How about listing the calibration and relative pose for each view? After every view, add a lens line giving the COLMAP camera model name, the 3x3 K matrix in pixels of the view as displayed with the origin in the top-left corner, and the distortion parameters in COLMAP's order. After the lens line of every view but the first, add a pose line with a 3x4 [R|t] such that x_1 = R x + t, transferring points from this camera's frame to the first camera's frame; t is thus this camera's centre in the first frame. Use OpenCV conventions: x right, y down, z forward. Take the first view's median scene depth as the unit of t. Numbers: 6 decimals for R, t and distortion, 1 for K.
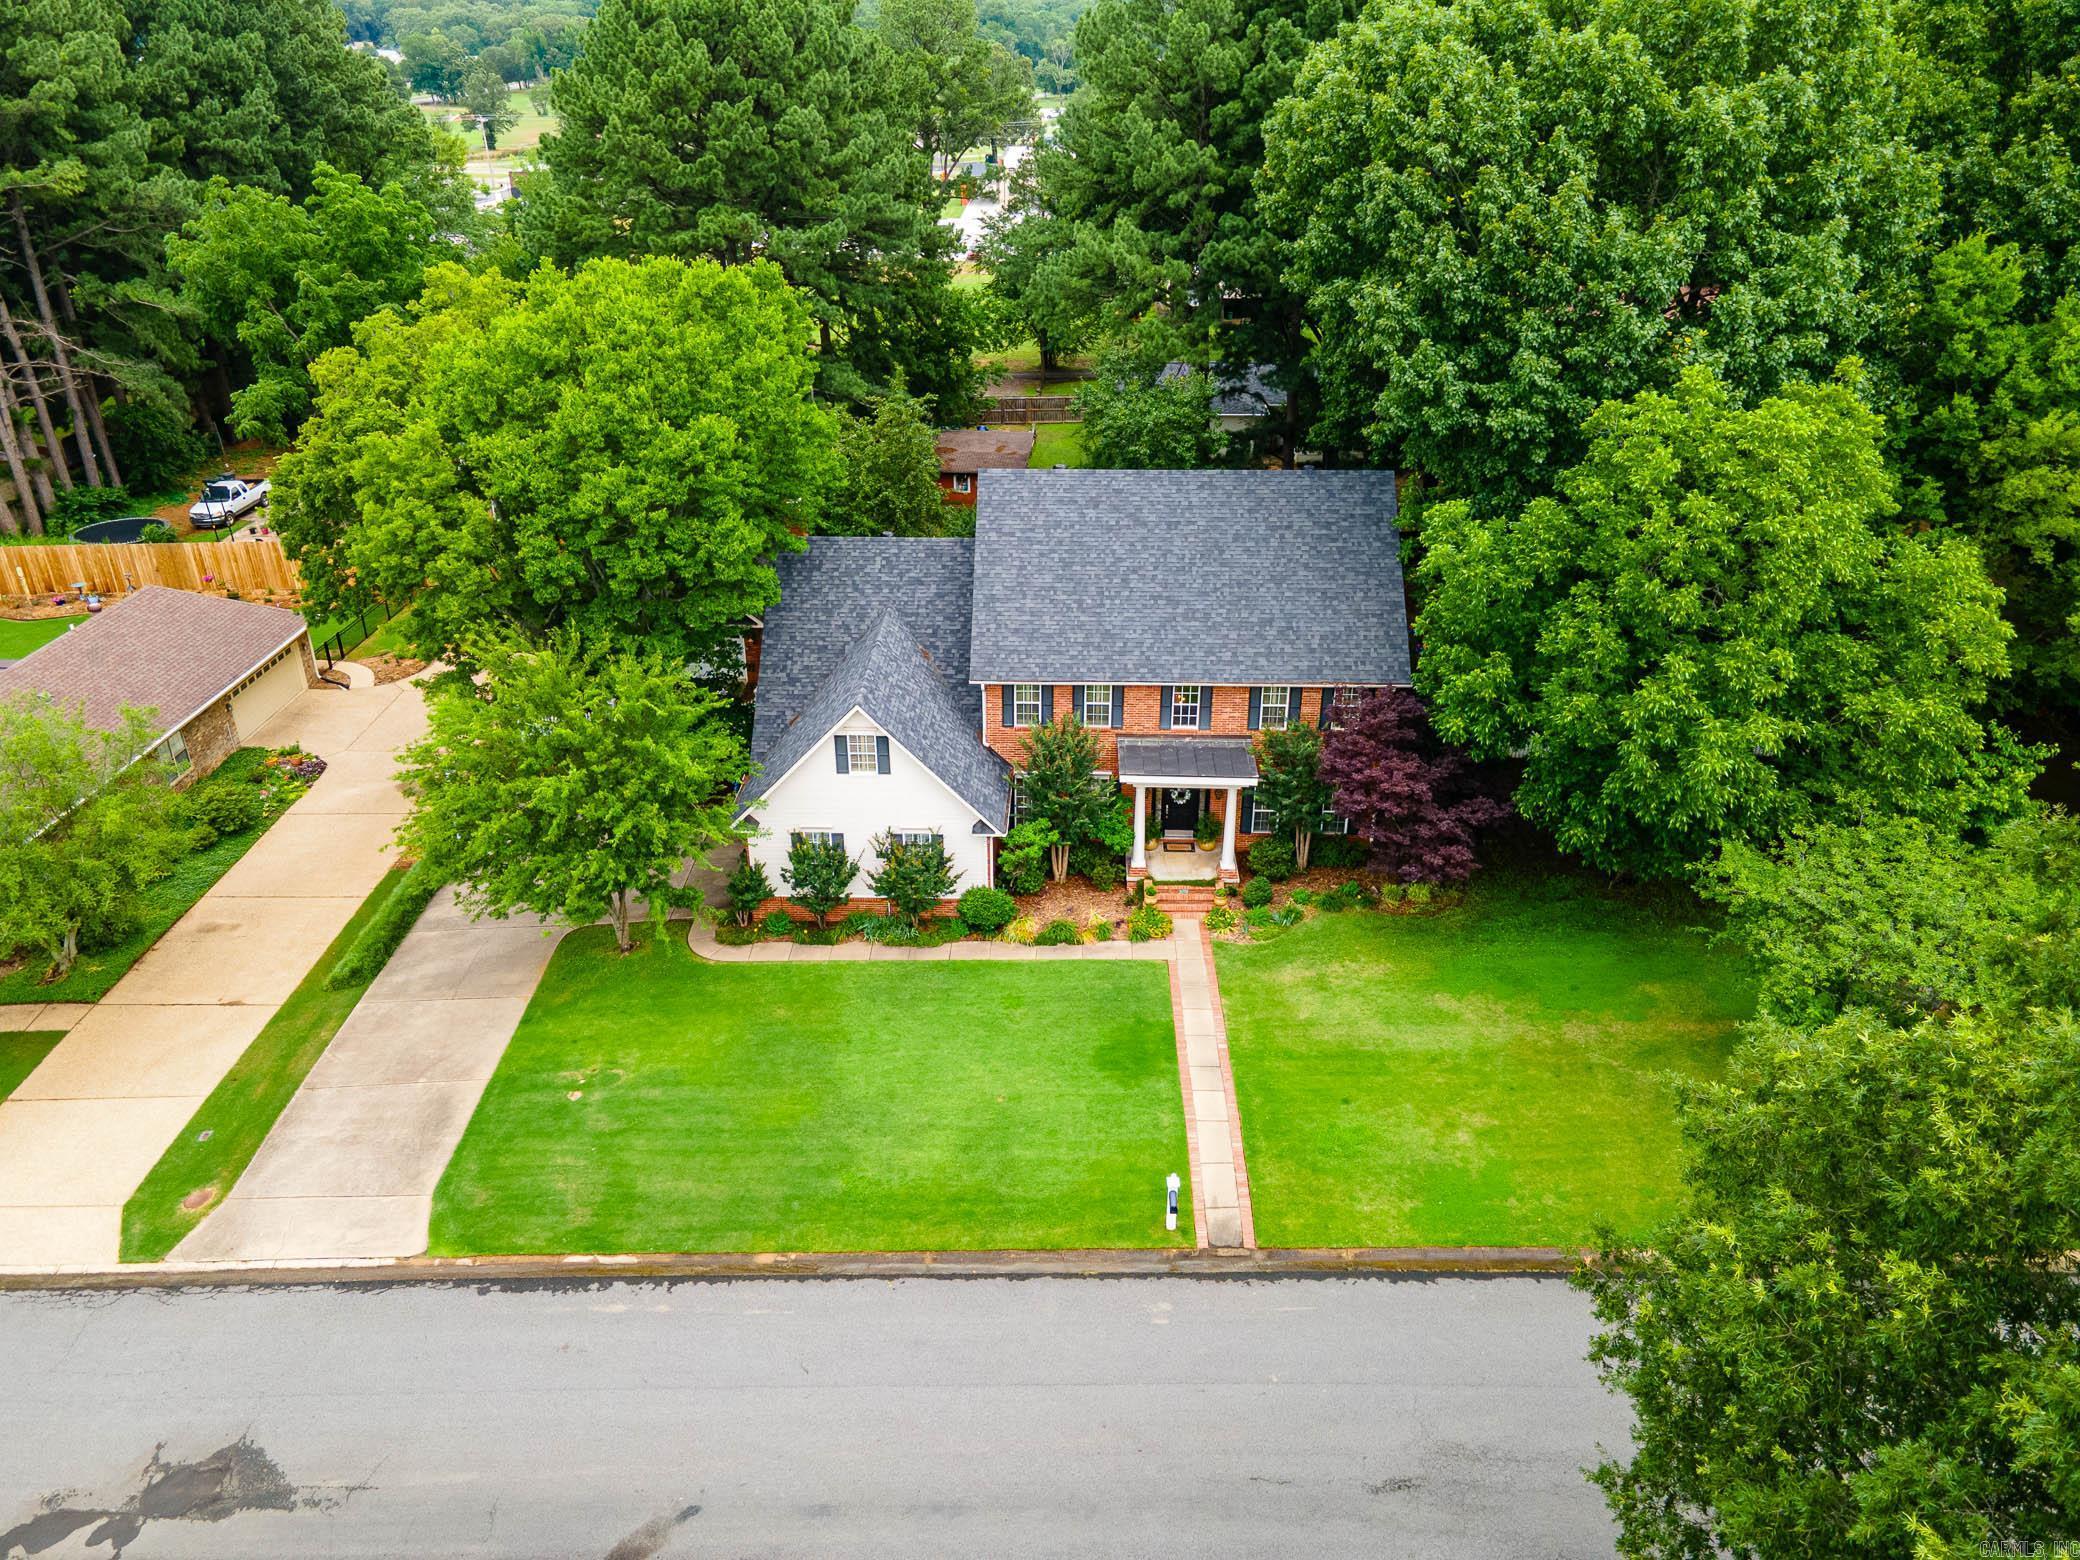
lens RADIAL K [[1514.2, 0, 1033.9], [0, 1514.2, 785.6], [0, 0, 1]] dist [0.006908, 0.000983]
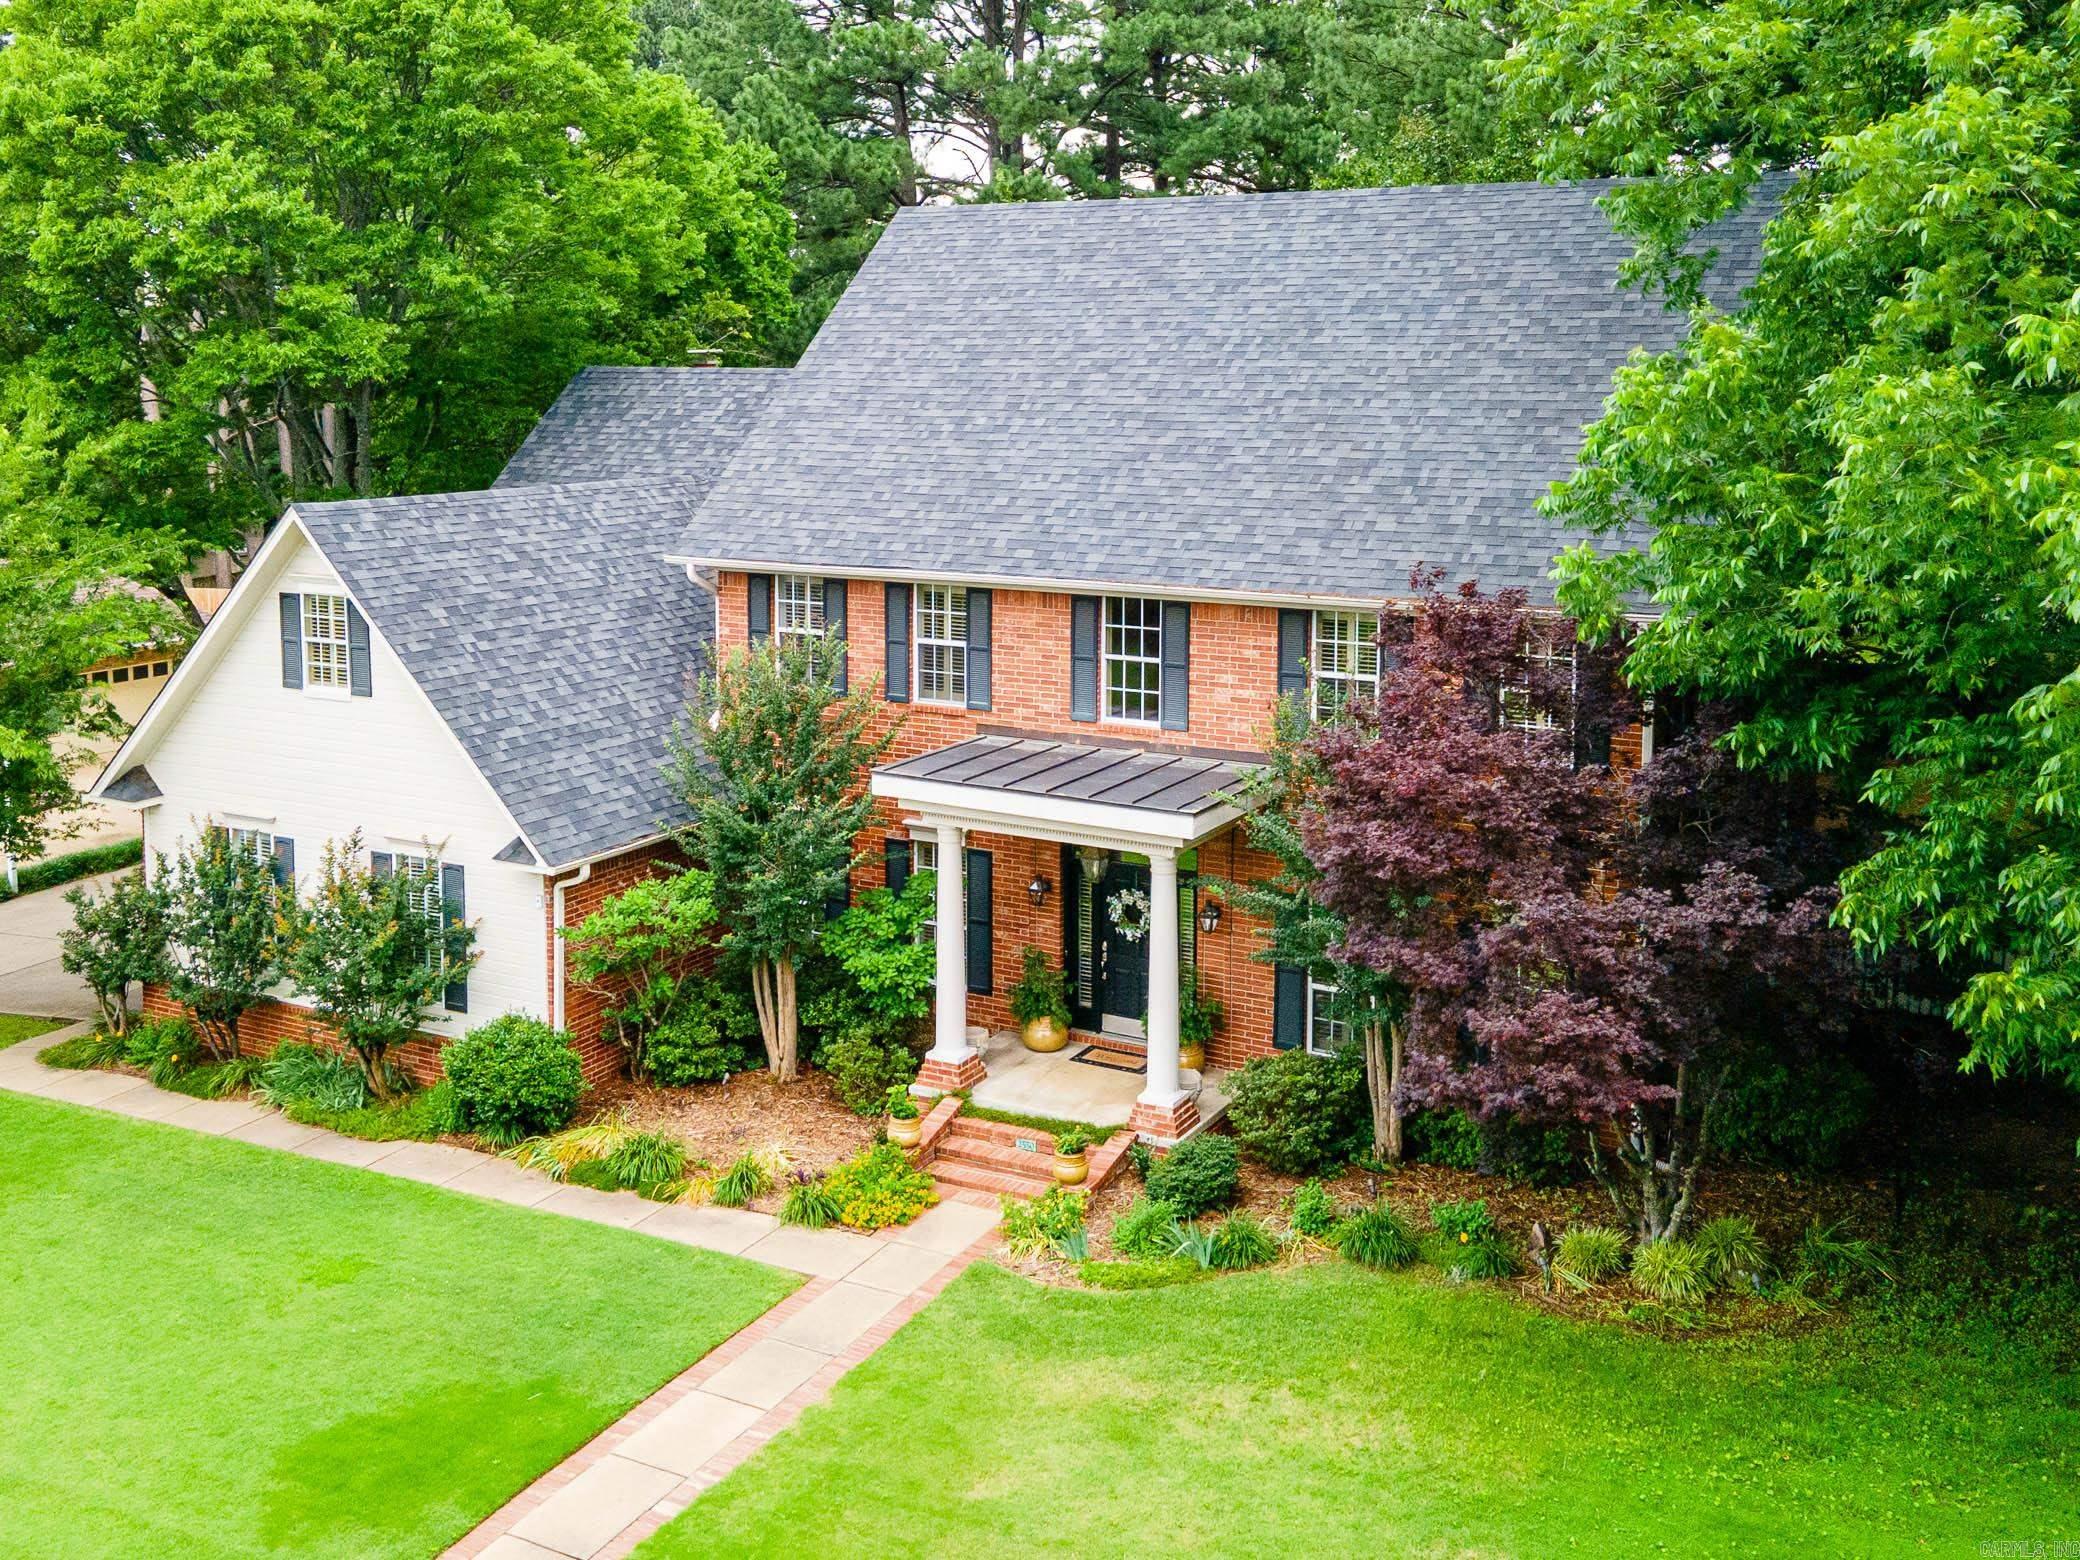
lens RADIAL K [[2118.1, 0, 1035.4], [0, 2118.1, 540.2], [0, 0, 1]] dist [0.002178, 0.011261]
pose [[0.887352, 0.043005, -0.459084, 0.338954], [-0.210268, 0.923831, -0.319881, 0.101639], [0.410359, 0.380378, 0.828805, 0.544338]]
